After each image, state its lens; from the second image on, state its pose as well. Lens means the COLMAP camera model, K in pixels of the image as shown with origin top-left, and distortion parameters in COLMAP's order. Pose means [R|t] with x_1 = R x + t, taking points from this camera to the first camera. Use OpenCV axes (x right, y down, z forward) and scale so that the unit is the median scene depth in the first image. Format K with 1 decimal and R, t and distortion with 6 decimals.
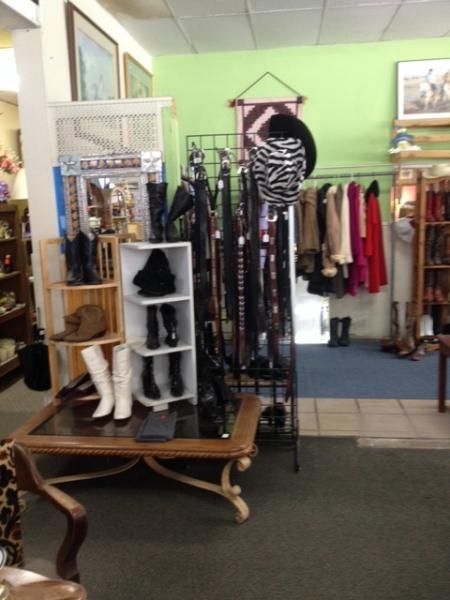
lens RADIAL K [[573.6, 0, 225.1], [0, 573.6, 299.4], [0, 0, 1]] dist [-0.035520, 0.000000]
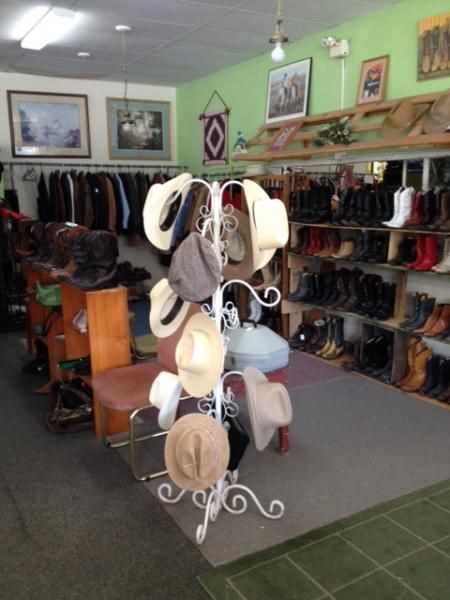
lens RADIAL K [[573.6, 0, 225.3], [0, 573.6, 300.6], [0, 0, 1]] dist [-0.035520, 0.000000]
pose [[0.605007, 0.177063, -0.776283, 1.161095], [-0.140706, 0.983392, 0.114641, -0.088158], [0.783689, 0.039869, 0.619872, 0.248657]]
